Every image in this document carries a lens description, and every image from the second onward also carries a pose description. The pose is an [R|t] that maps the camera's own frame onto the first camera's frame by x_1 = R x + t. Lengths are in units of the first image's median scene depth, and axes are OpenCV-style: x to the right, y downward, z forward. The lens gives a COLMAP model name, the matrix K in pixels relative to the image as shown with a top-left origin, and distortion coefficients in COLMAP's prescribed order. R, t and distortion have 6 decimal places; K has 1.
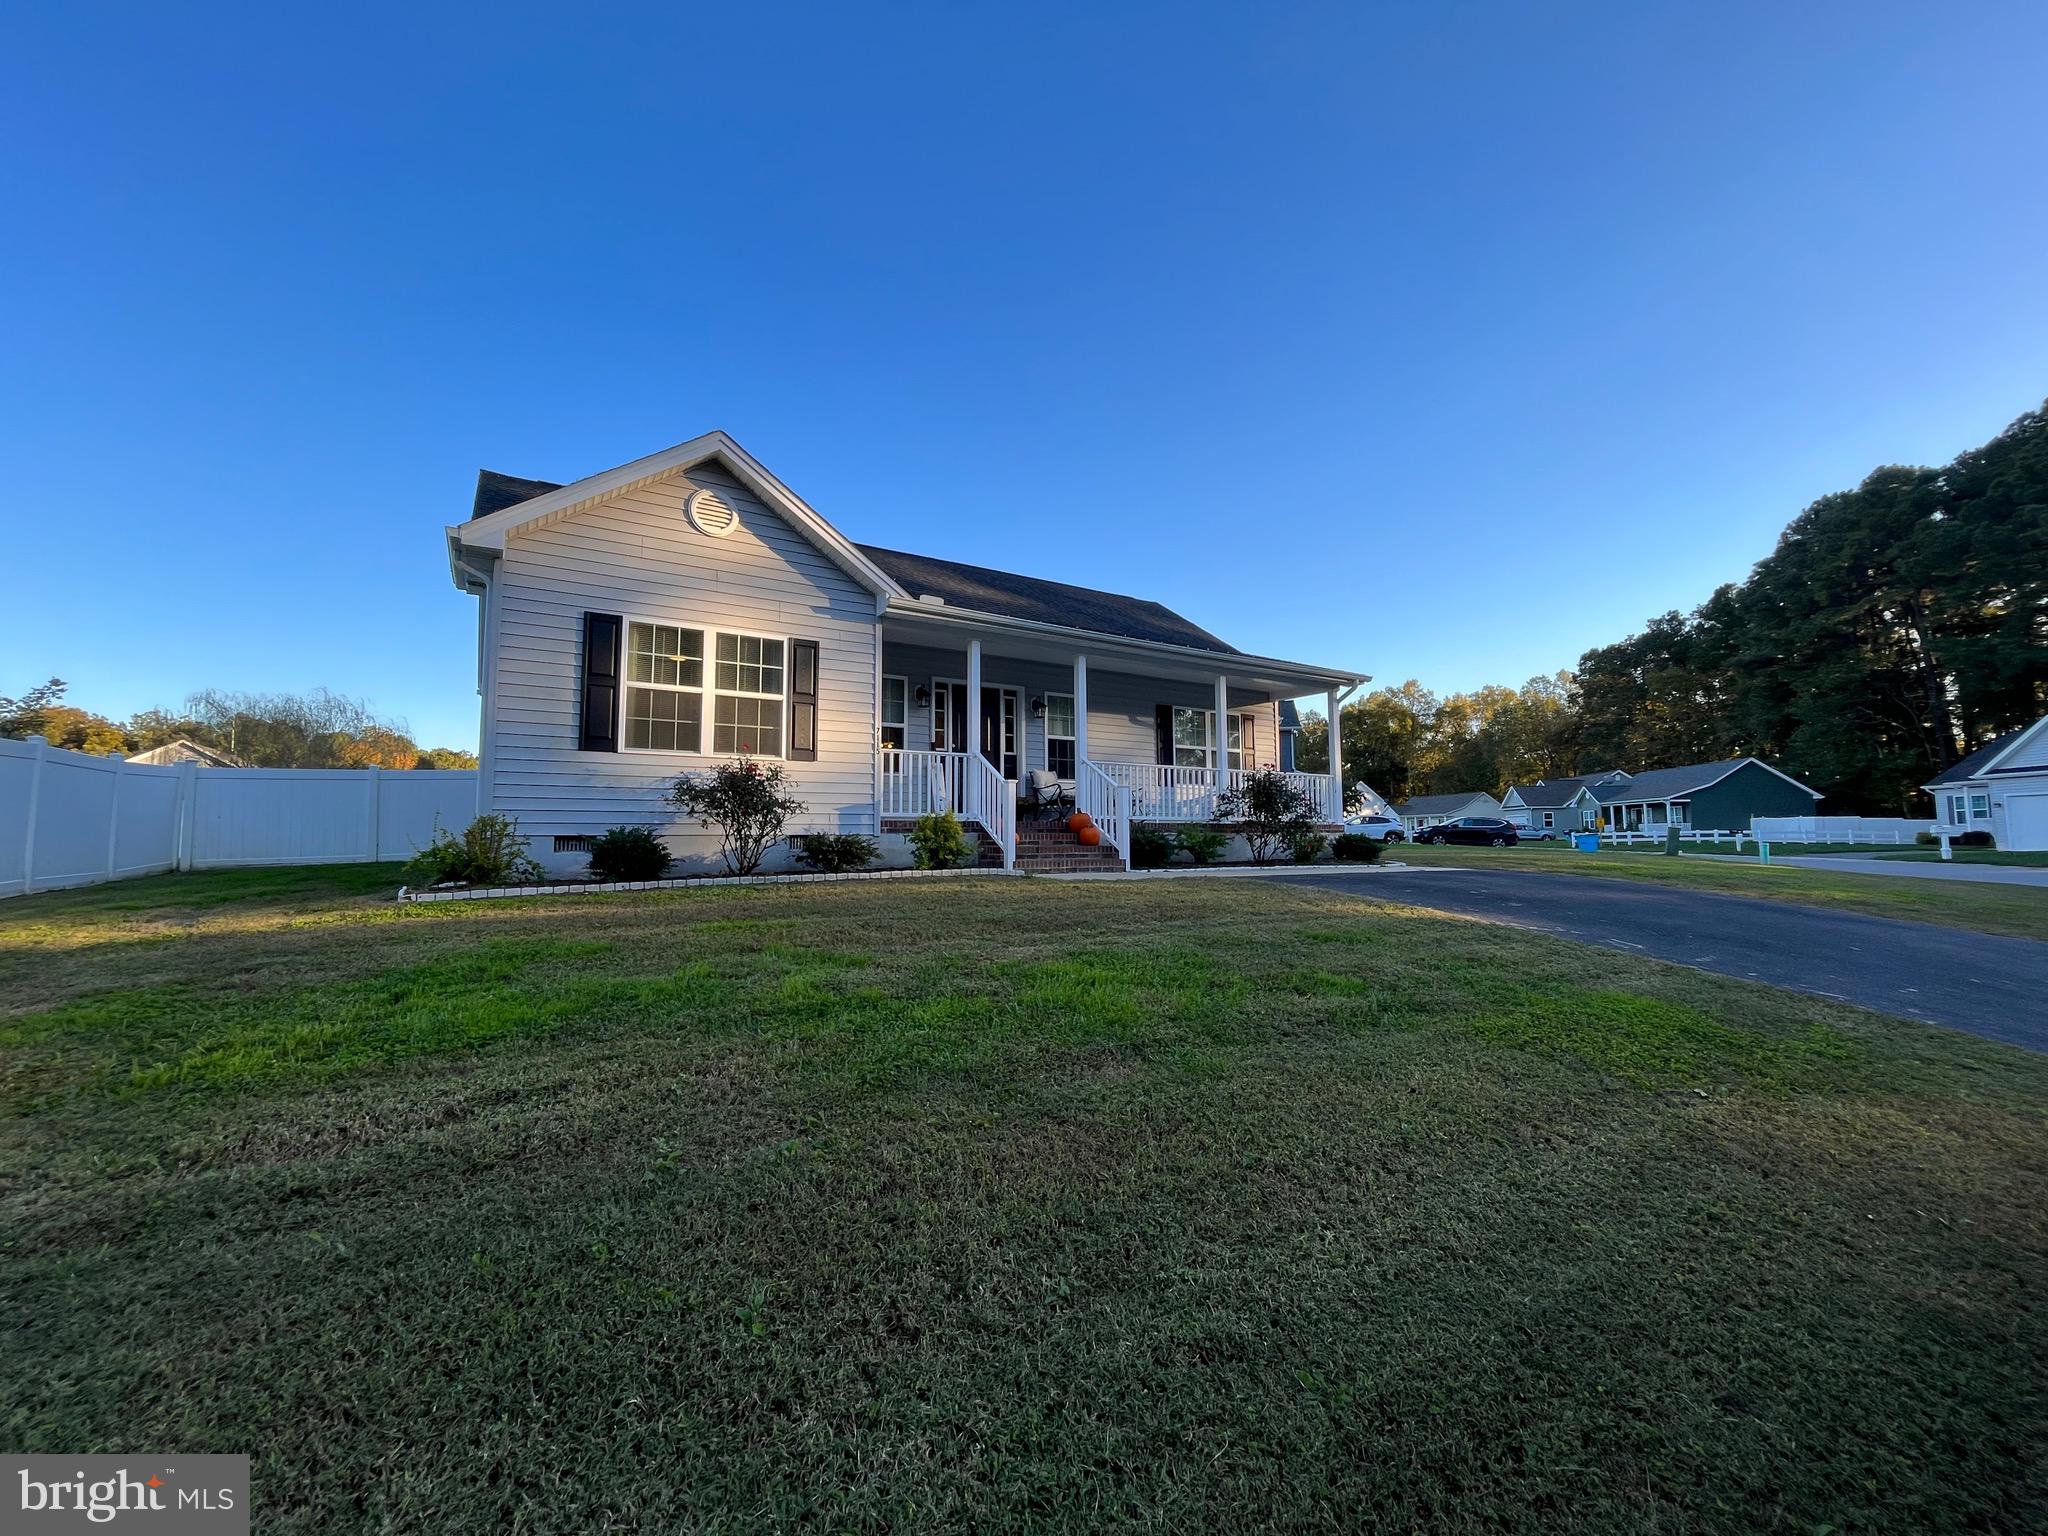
lens RADIAL K [[824.8, 0, 1021.0], [0, 824.8, 765.8], [0, 0, 1]] dist [-0.005208, 0.000824]
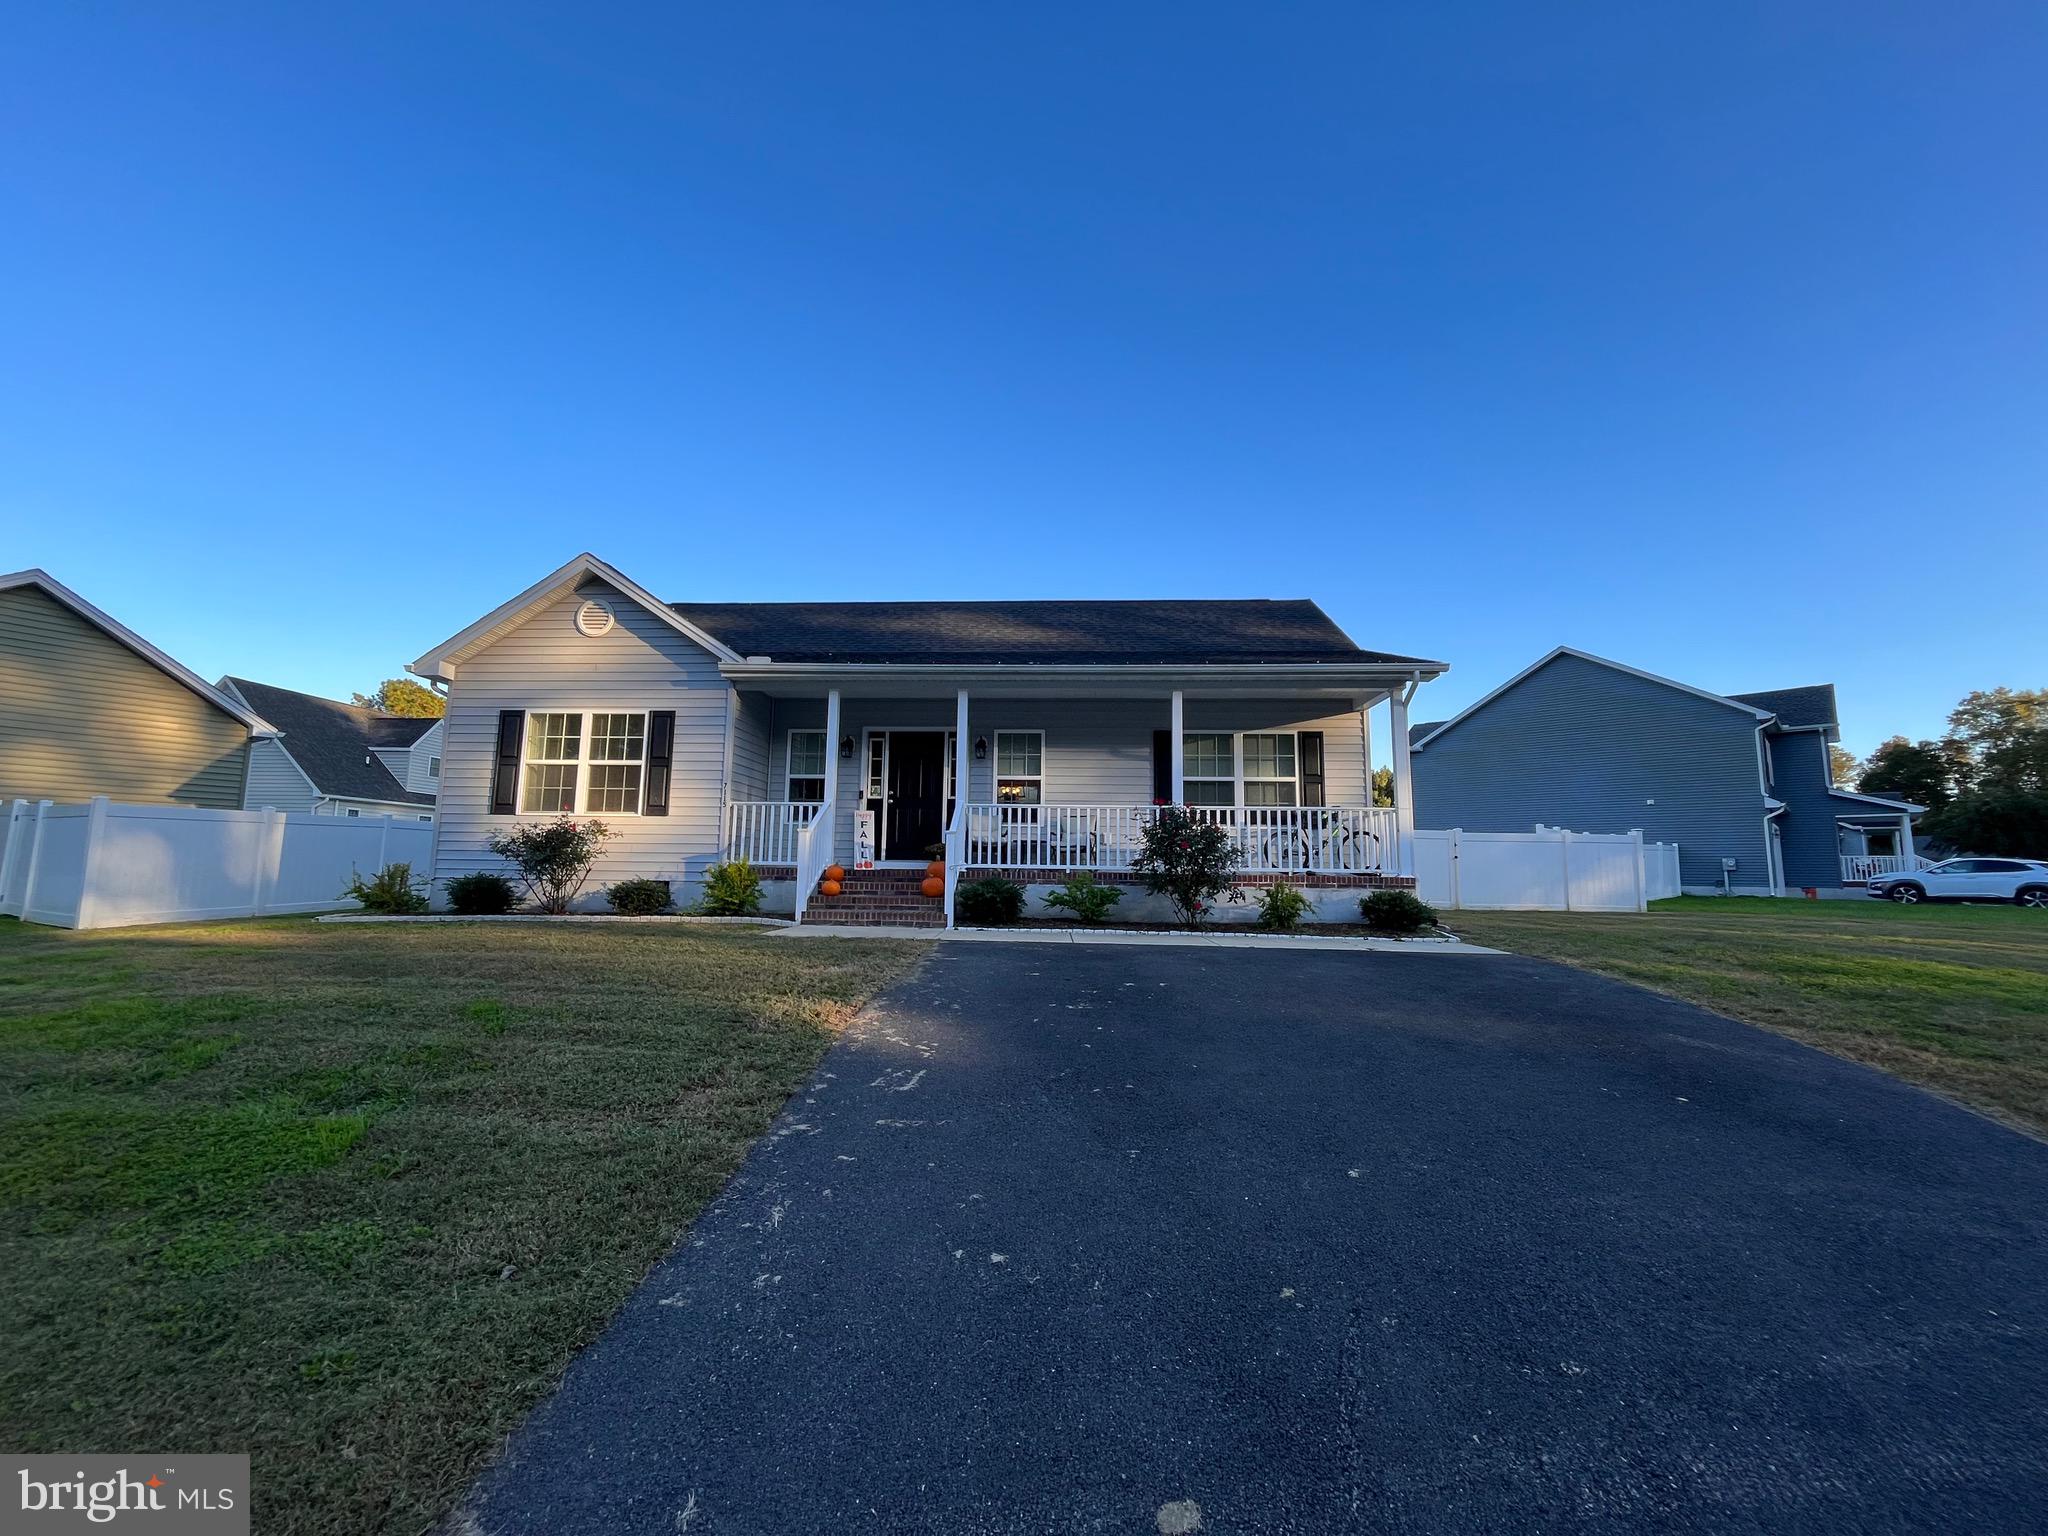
lens RADIAL K [[824.8, 0, 1028.4], [0, 824.8, 767.4], [0, 0, 1]] dist [-0.005208, 0.000824]
pose [[0.813980, -0.059428, -0.577845, 0.788115], [0.034118, 0.997927, -0.054571, 0.006616], [0.579890, 0.024705, 0.814320, 0.343588]]
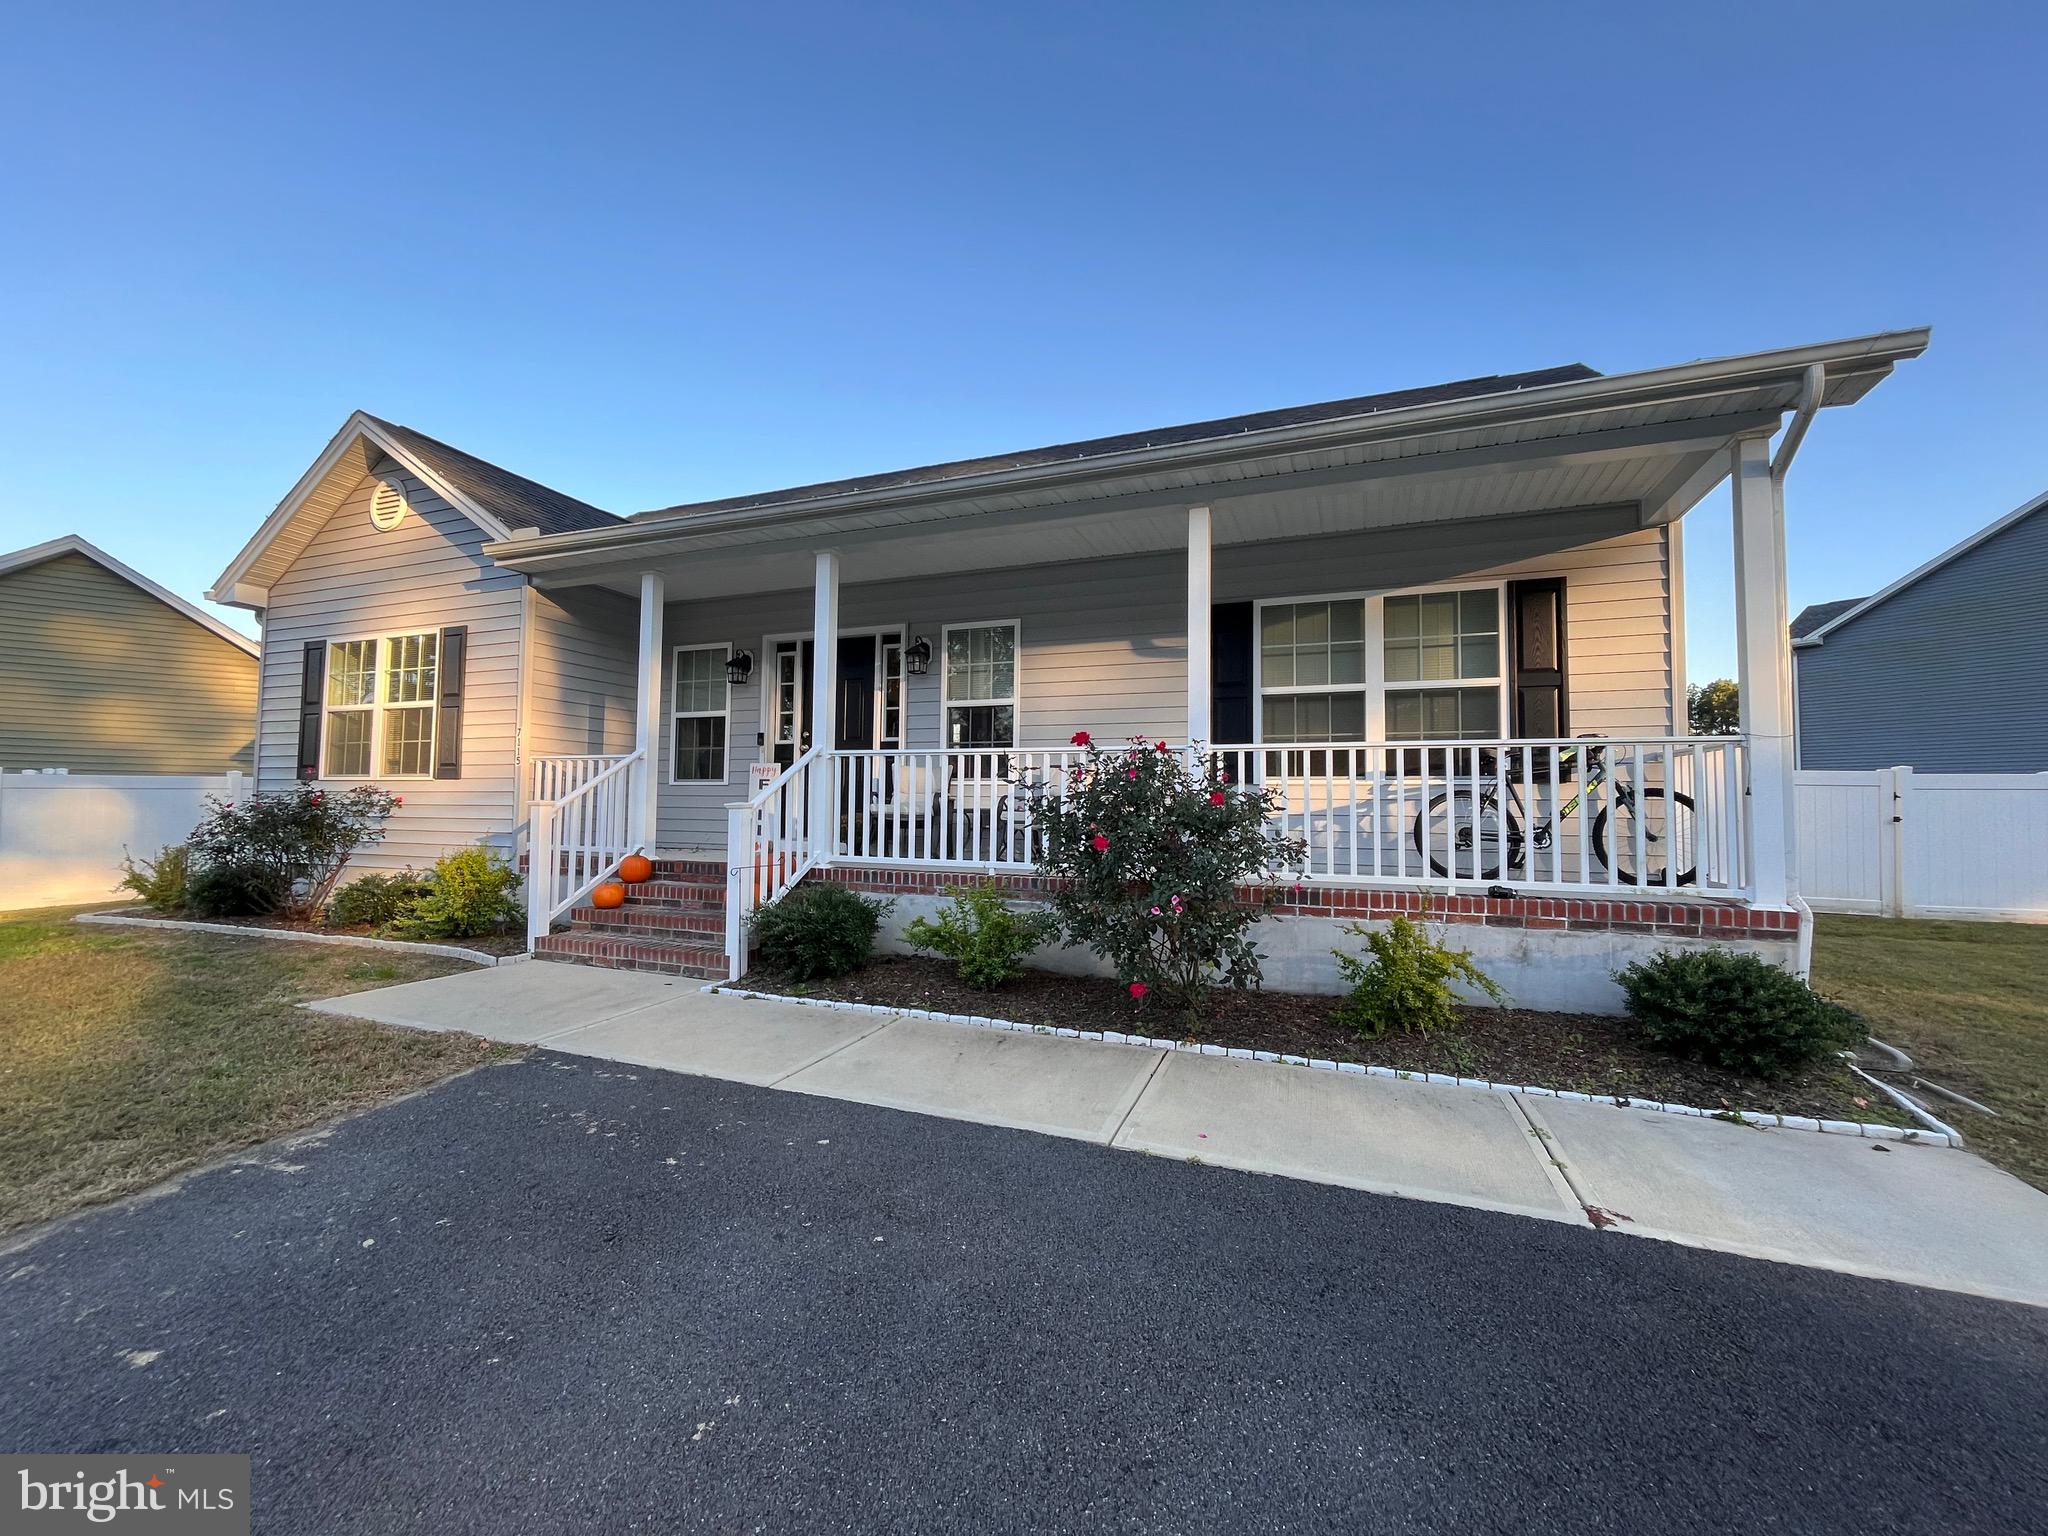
lens RADIAL K [[824.8, 0, 1031.6], [0, 824.8, 768.4], [0, 0, 1]] dist [-0.005208, 0.000824]
pose [[0.591002, -0.028570, -0.806164, 0.681985], [0.056658, 0.998375, 0.006154, 0.010634], [0.804678, -0.049312, 0.591660, 0.934356]]
